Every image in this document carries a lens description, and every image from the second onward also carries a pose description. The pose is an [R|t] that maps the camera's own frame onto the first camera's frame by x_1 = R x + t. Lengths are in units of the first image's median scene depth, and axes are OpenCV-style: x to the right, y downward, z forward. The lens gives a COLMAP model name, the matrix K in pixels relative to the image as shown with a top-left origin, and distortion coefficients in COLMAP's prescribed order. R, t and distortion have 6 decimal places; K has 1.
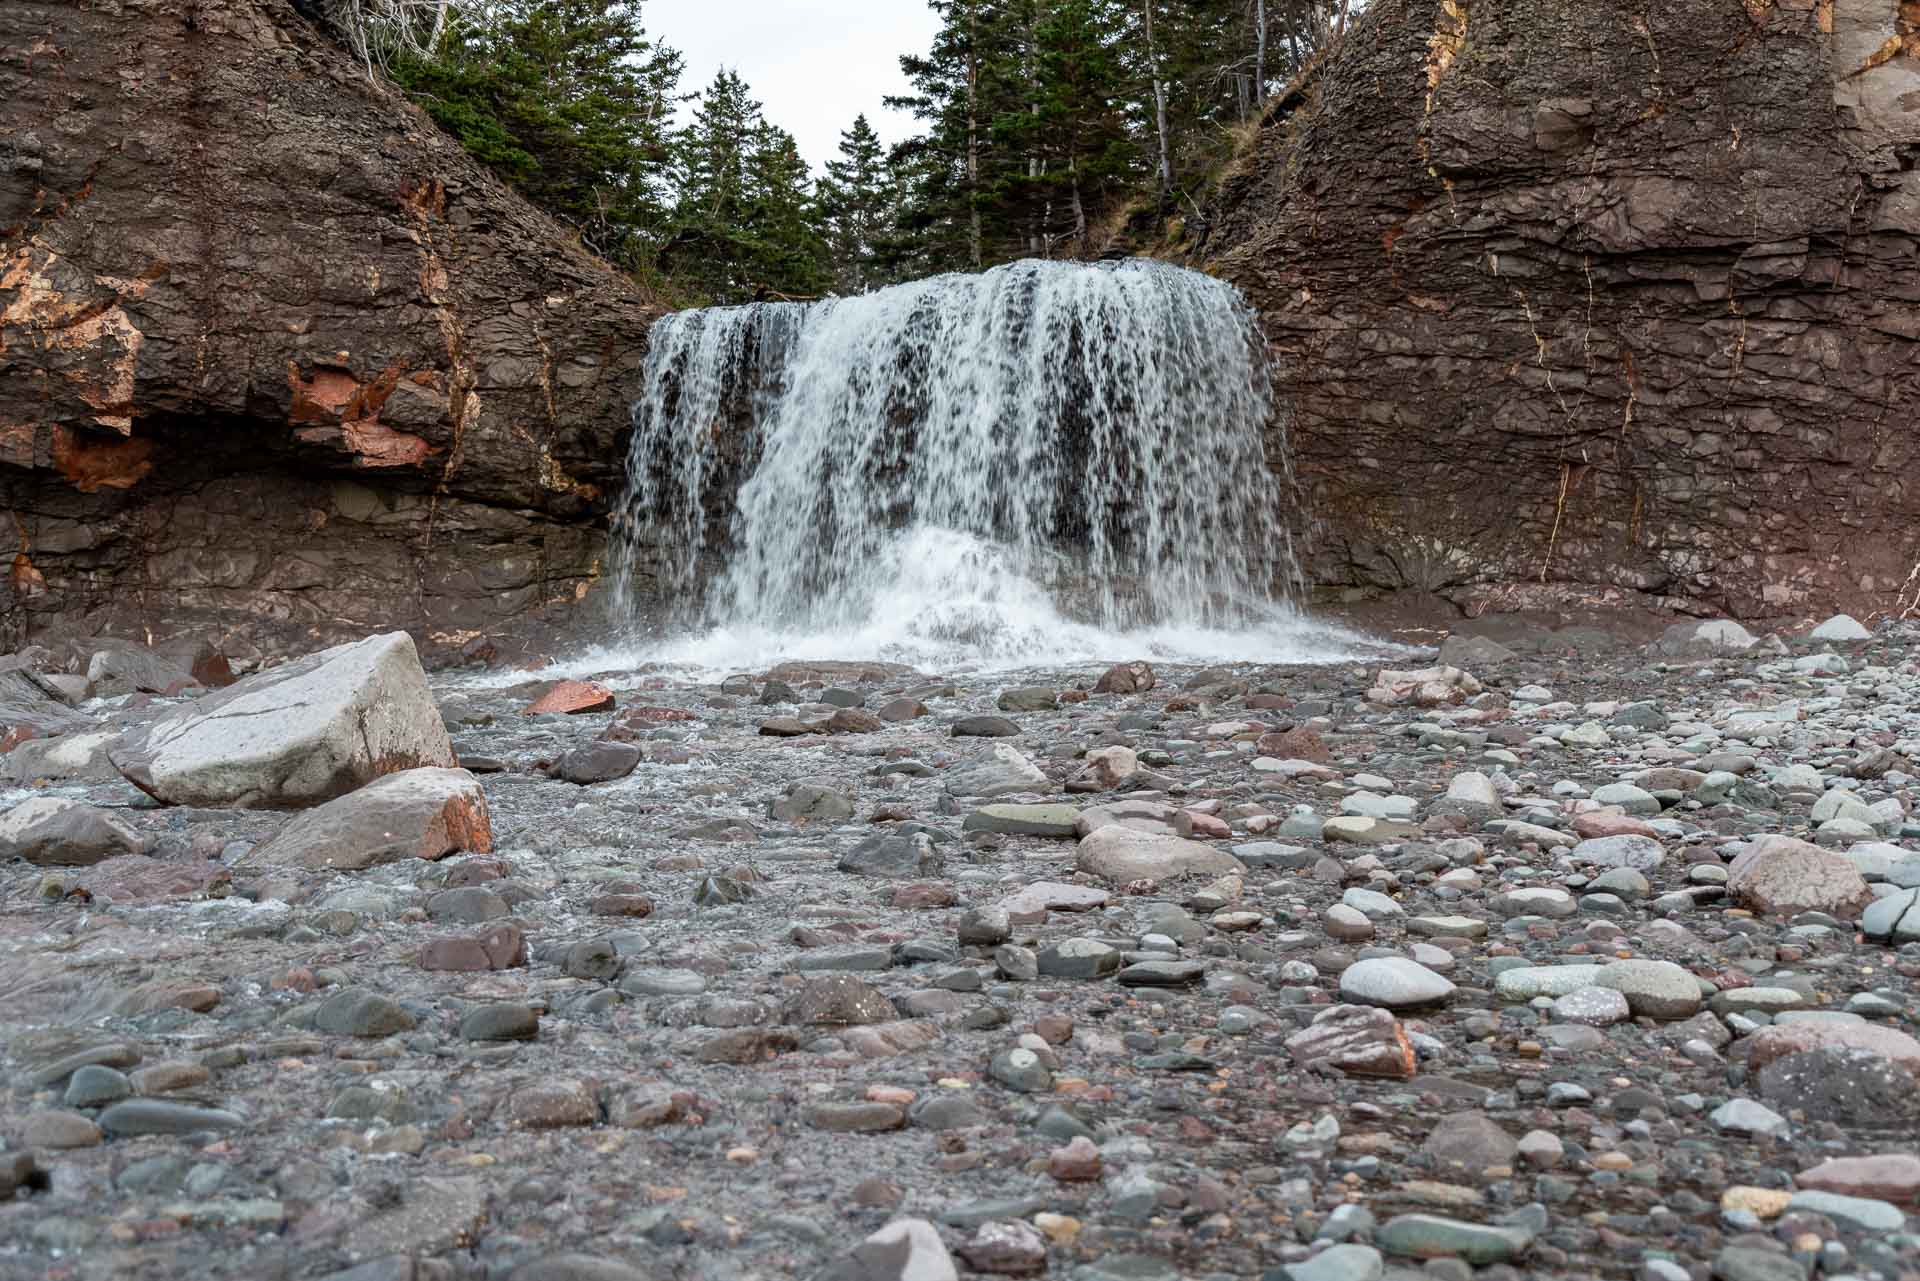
lens RADIAL K [[2016.2, 0, 965.3], [0, 2016.2, 647.1], [0, 0, 1]] dist [-0.009671, 0.000000]
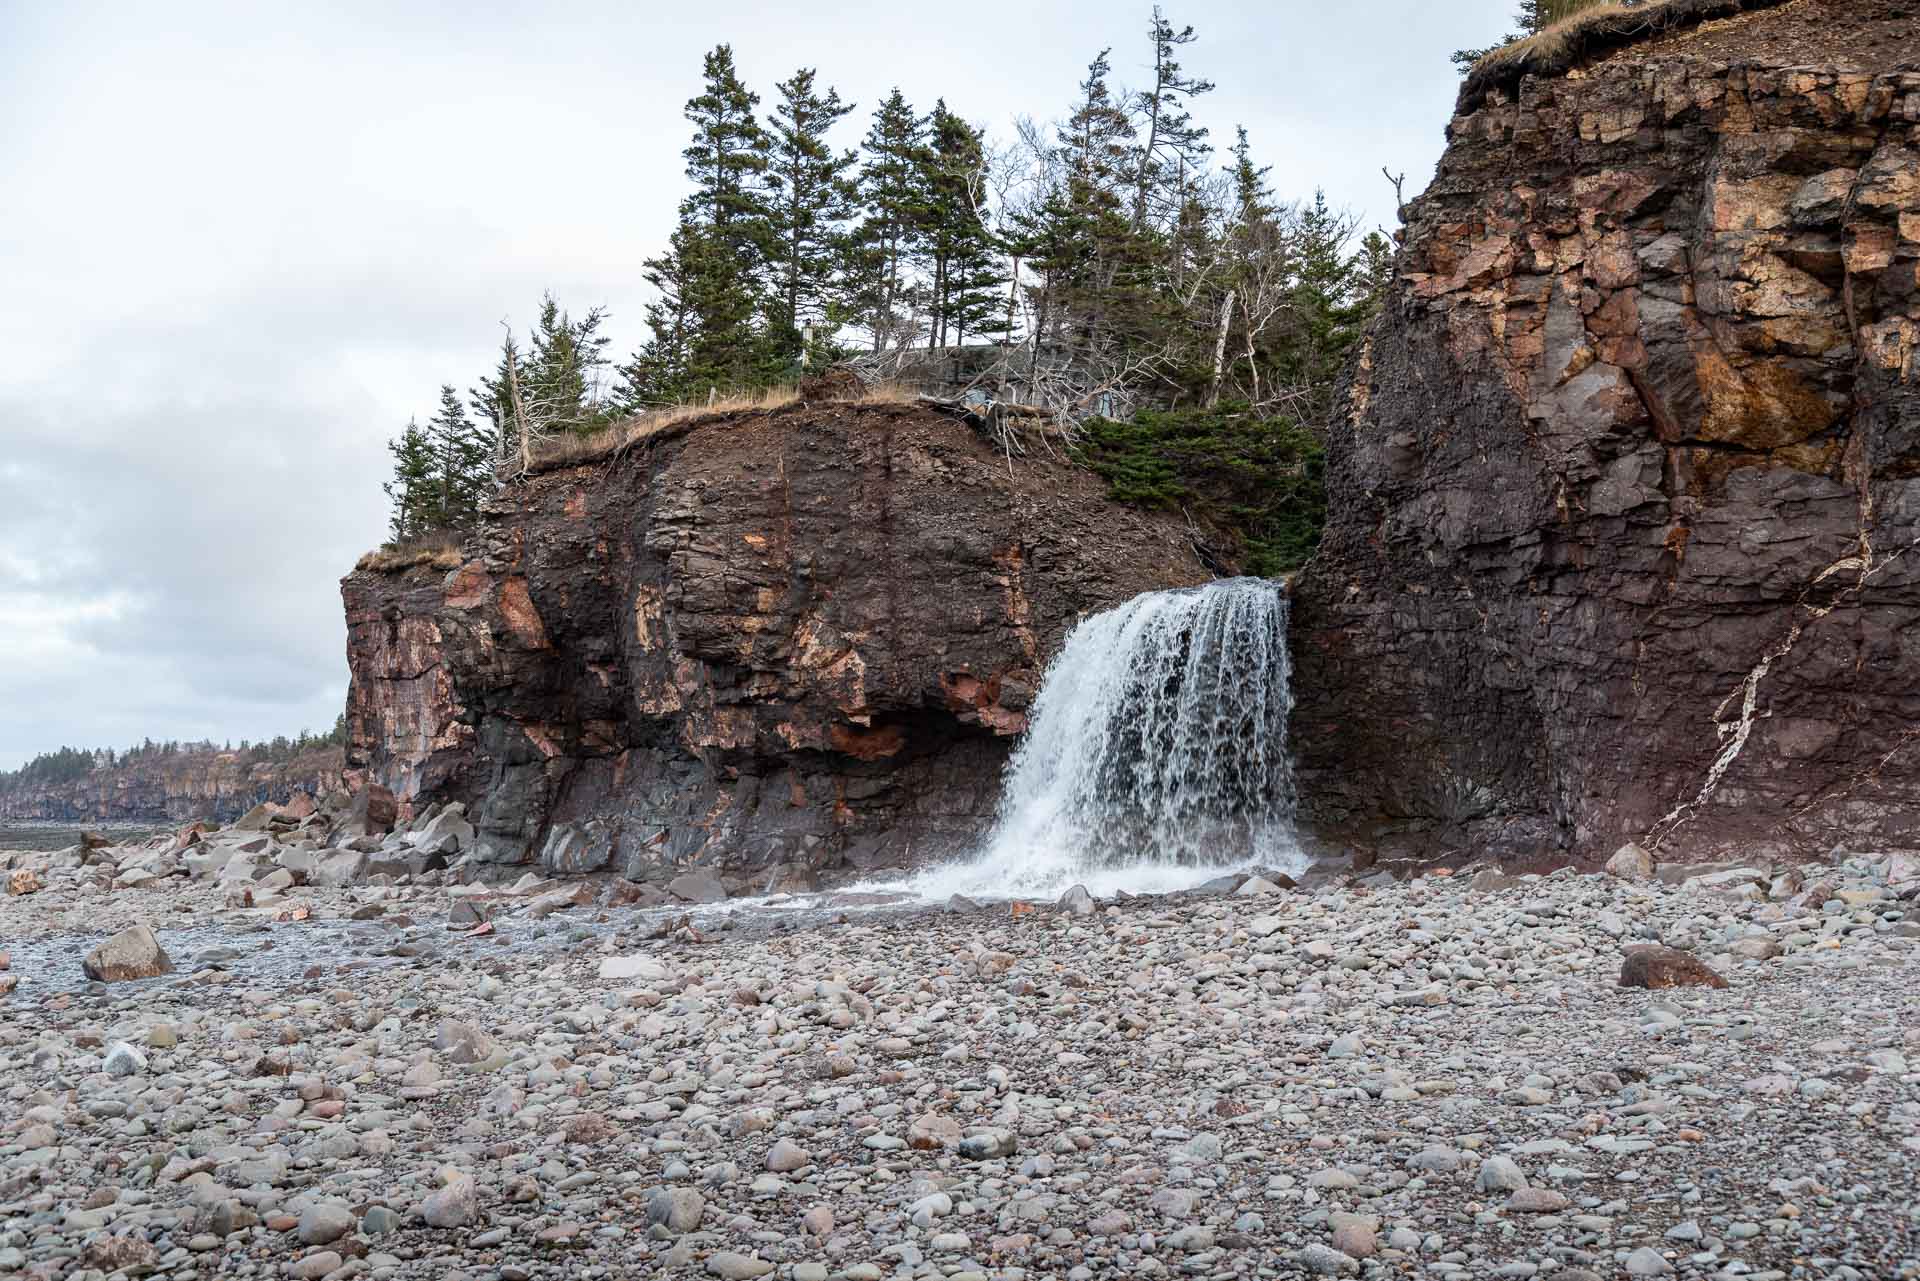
lens RADIAL K [[2246.3, 0, 962.8], [0, 2246.3, 642.0], [0, 0, 1]] dist [0.004244, 0.000000]
pose [[0.613690, -0.068568, -0.786564, 1.075080], [0.033015, 0.997579, -0.061204, -0.061538], [0.788857, 0.011591, 0.614468, -0.050596]]
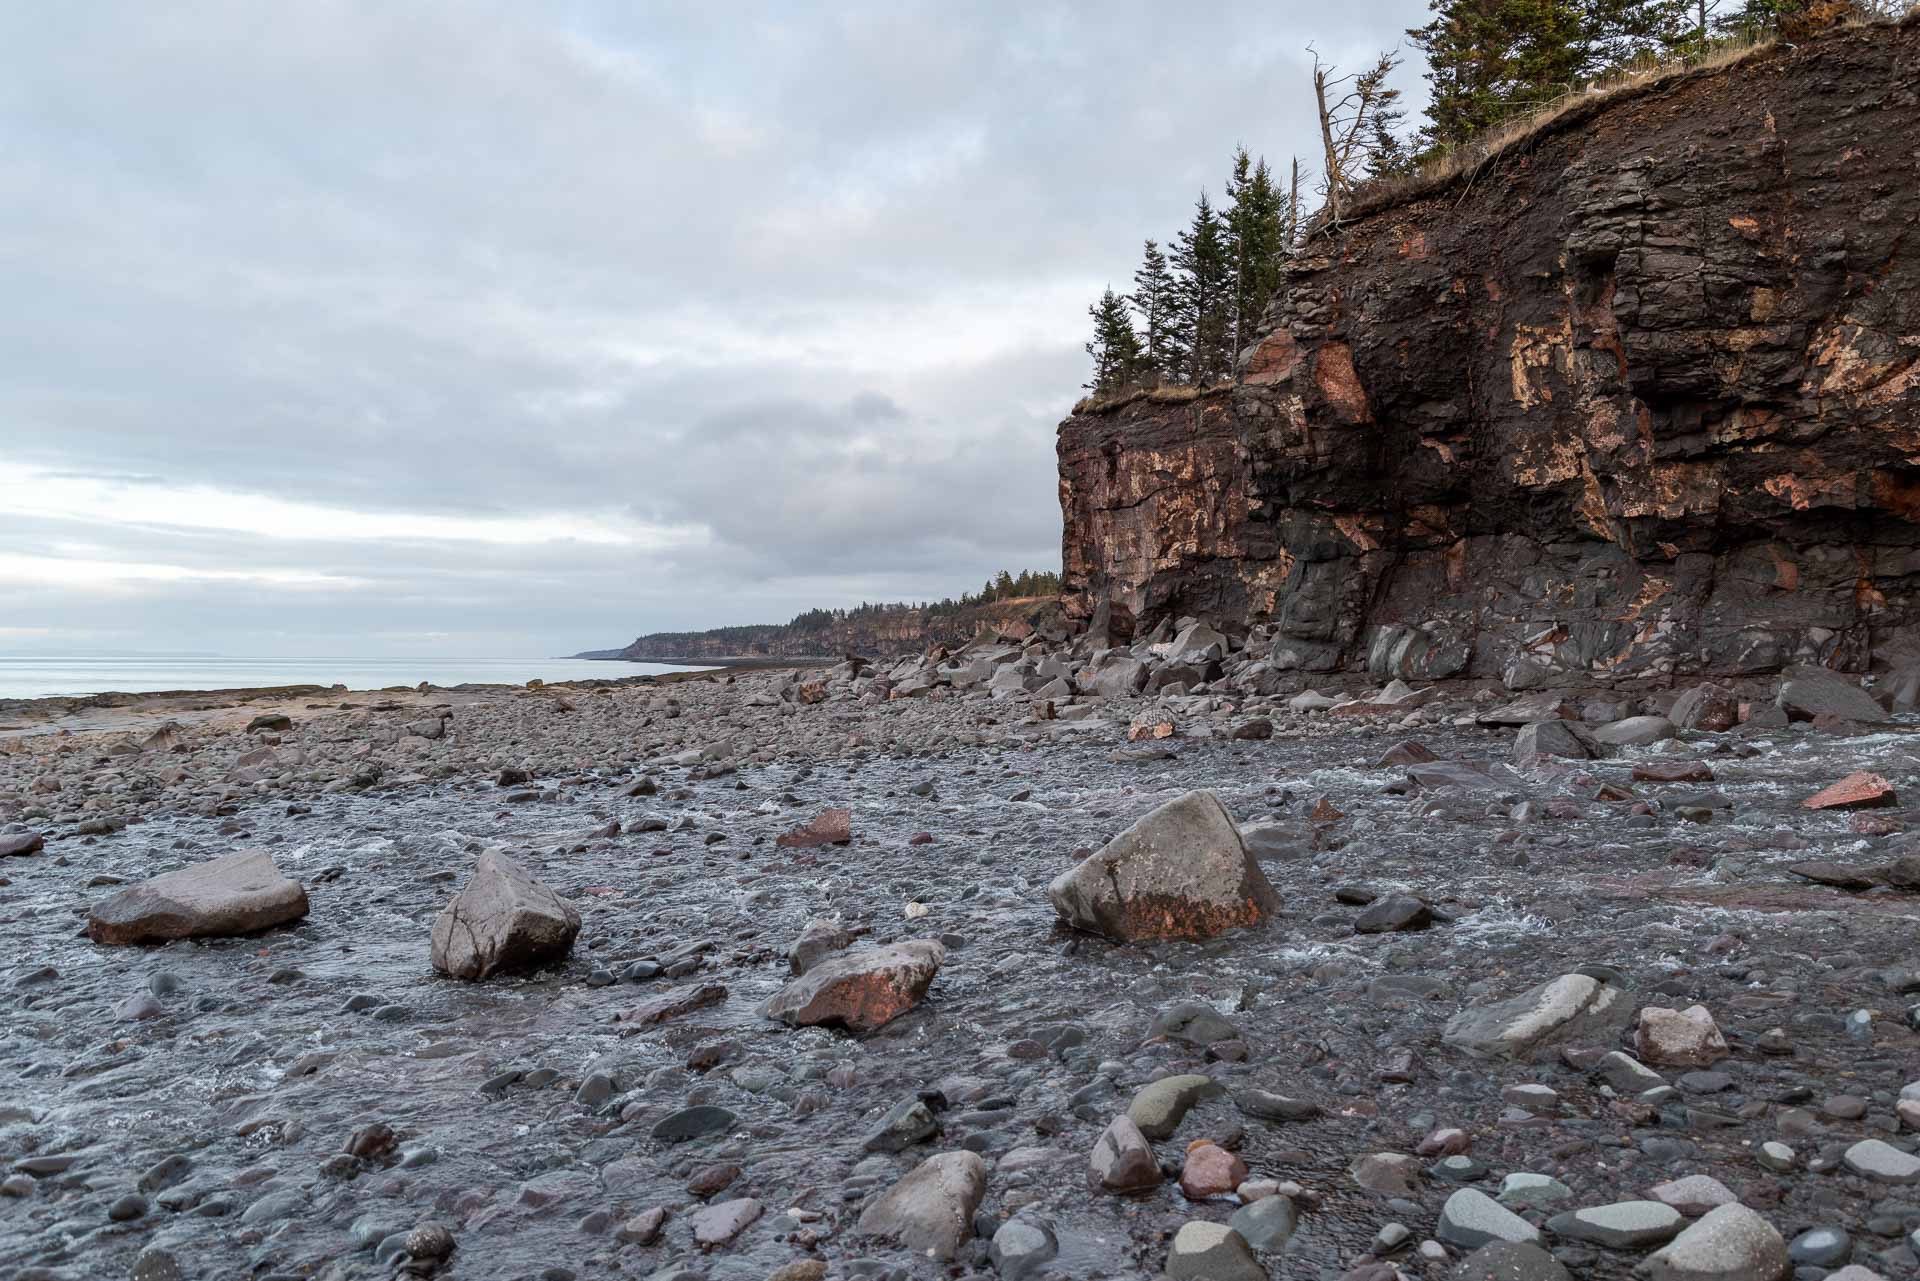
lens RADIAL K [[1498.8, 0, 965.1], [0, 1498.8, 655.6], [0, 0, 1]] dist [-0.008944, -0.001426]
pose [[0.372004, -0.008308, -0.928194, 0.163152], [0.044109, 0.998989, 0.008737, -0.033169], [0.927183, -0.044192, 0.371994, 0.175197]]
